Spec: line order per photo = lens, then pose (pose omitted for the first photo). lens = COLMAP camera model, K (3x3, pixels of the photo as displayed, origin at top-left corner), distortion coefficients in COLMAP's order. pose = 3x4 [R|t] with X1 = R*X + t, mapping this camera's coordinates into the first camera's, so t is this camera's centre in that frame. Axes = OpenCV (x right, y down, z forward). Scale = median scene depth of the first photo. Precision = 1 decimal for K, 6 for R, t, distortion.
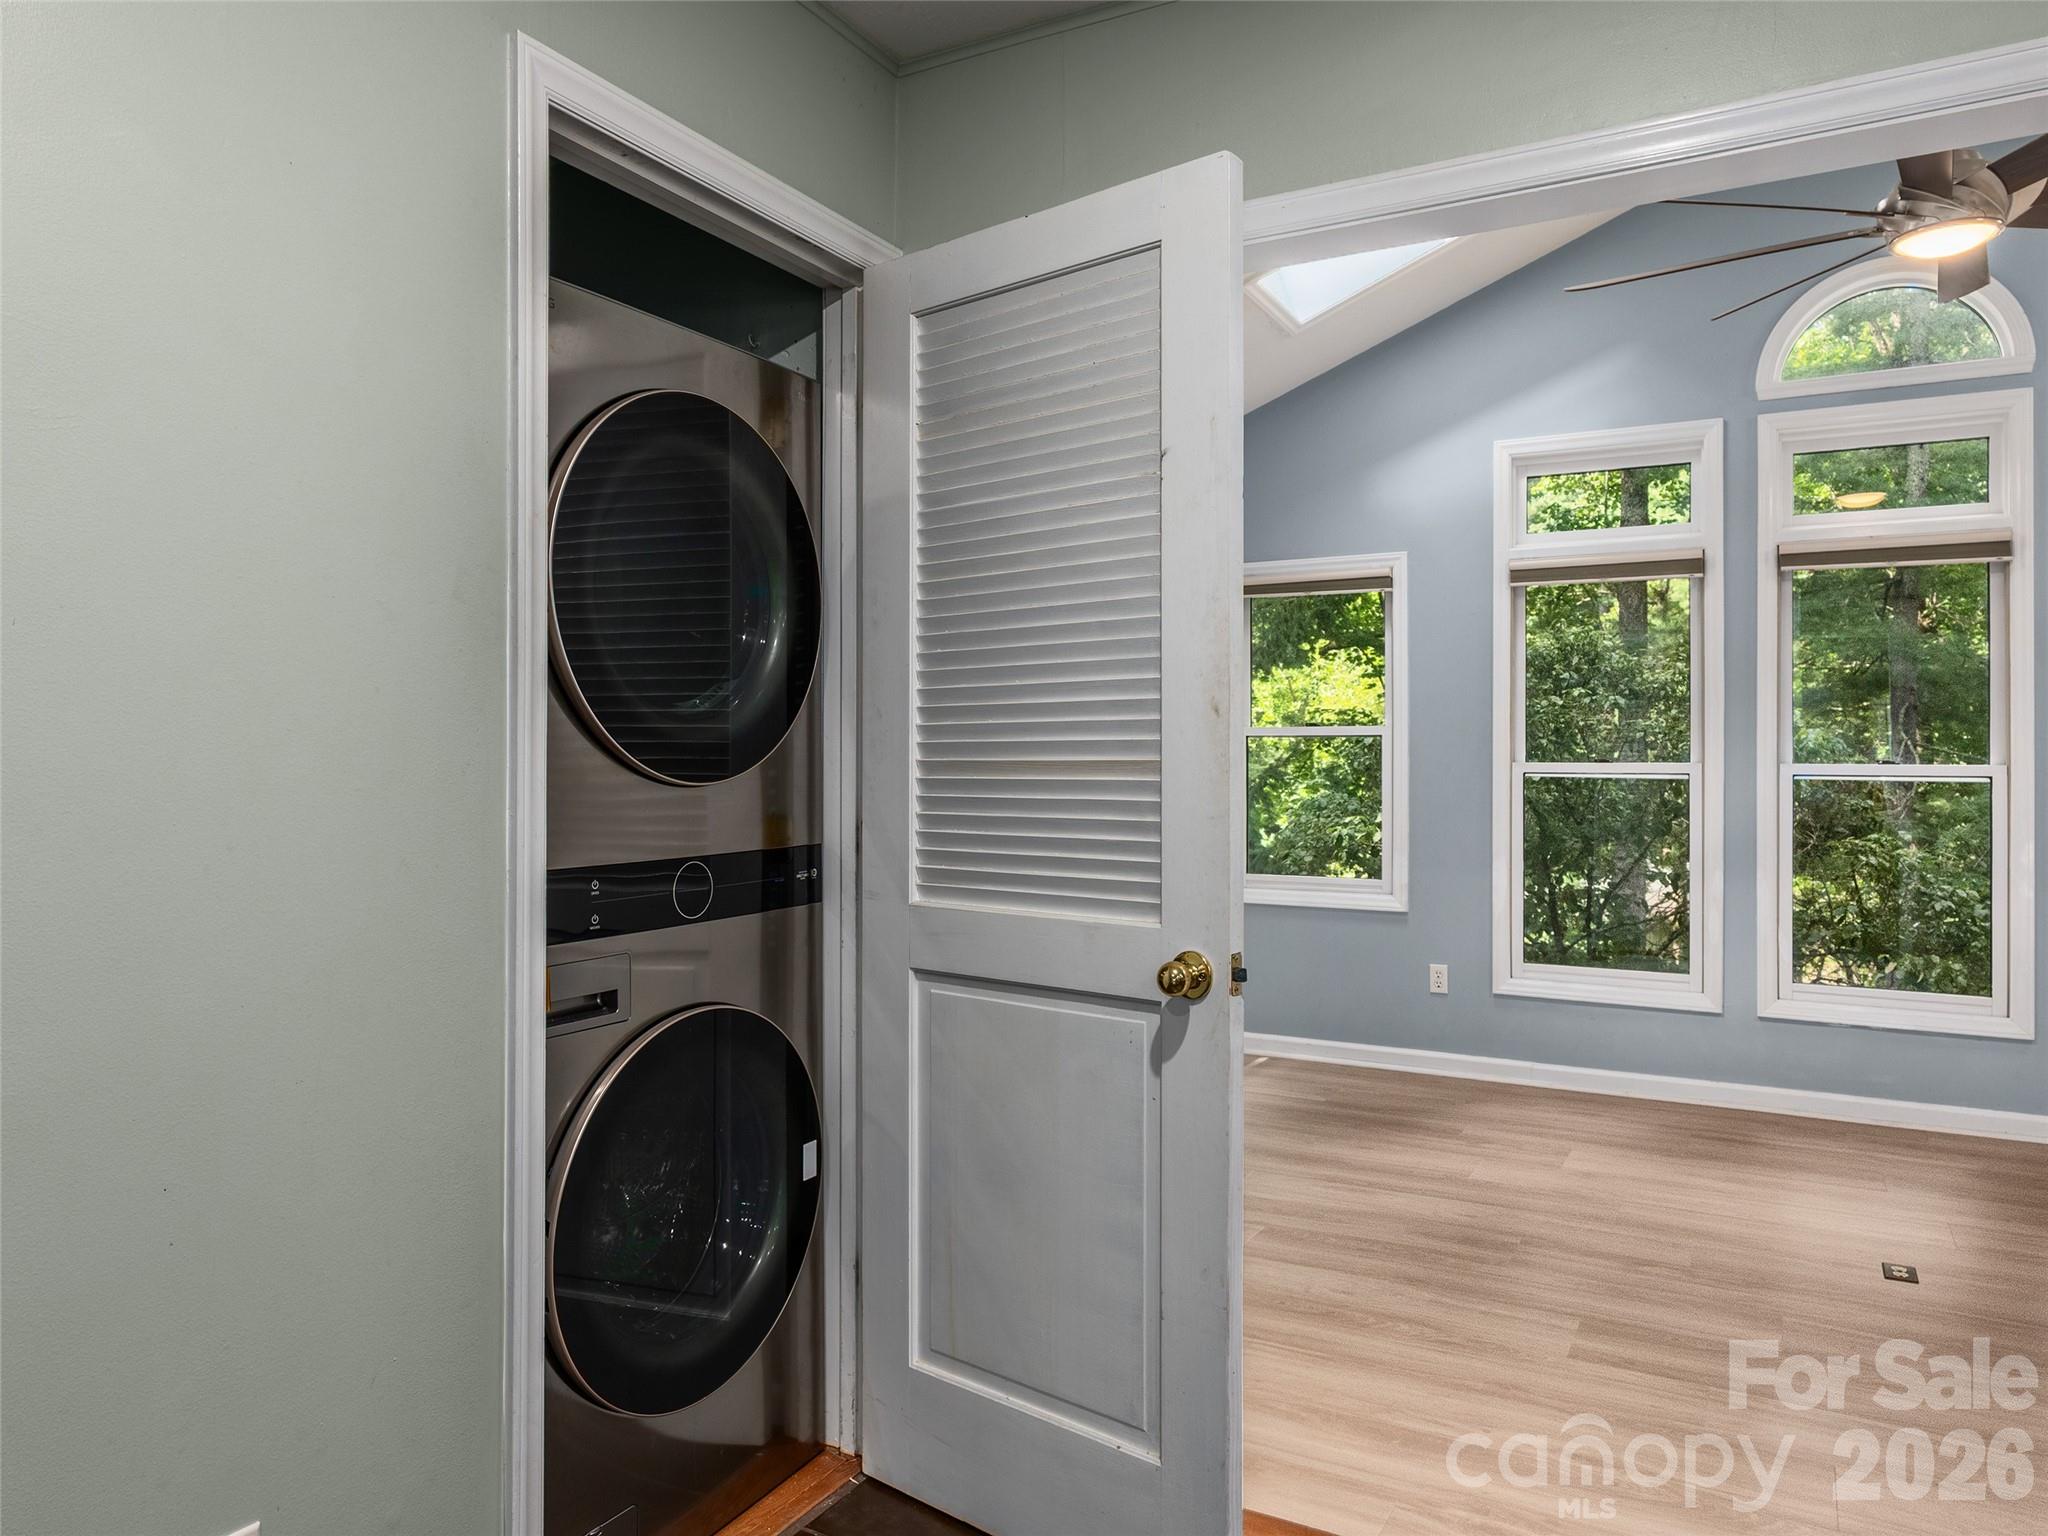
lens RADIAL K [[1256.5, 0, 1024.0], [0, 1256.5, 768.0], [0, 0, 1]] dist [0.001841, 0.000637]
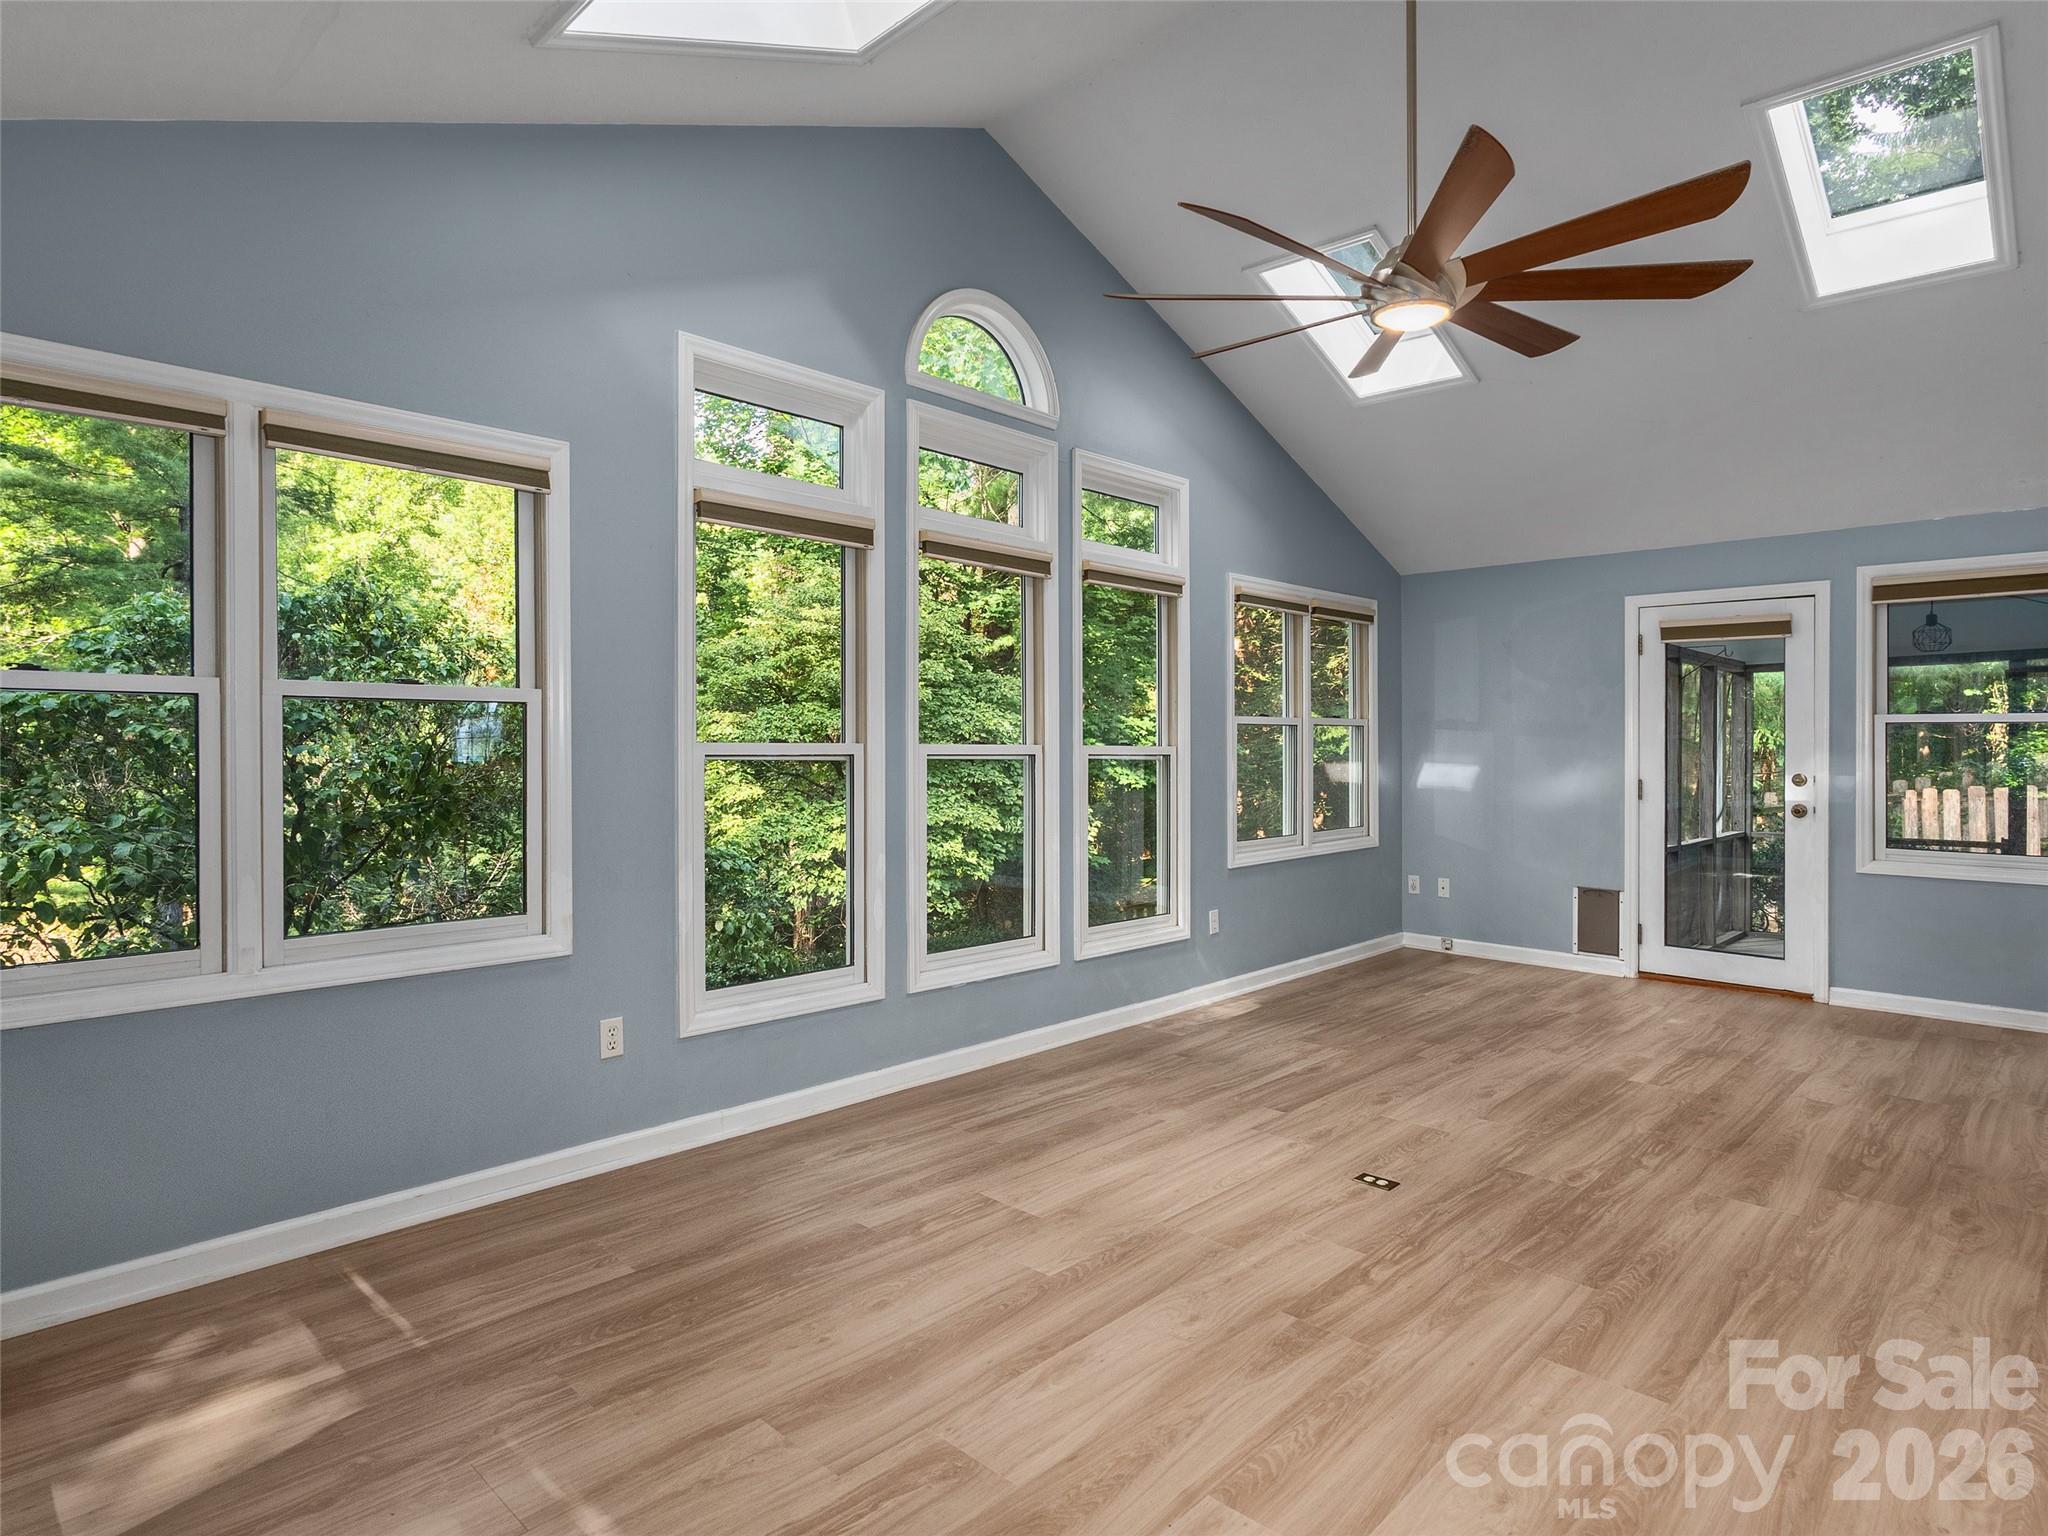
lens RADIAL K [[1111.8, 0, 1024.0], [0, 1111.8, 768.0], [0, 0, 1]] dist [-0.022093, 0.000082]
pose [[0.296315, -0.019142, 0.954899, -0.273710], [0.002354, 0.999811, 0.019312, -0.002746], [-0.955087, -0.003475, 0.296304, 0.737198]]
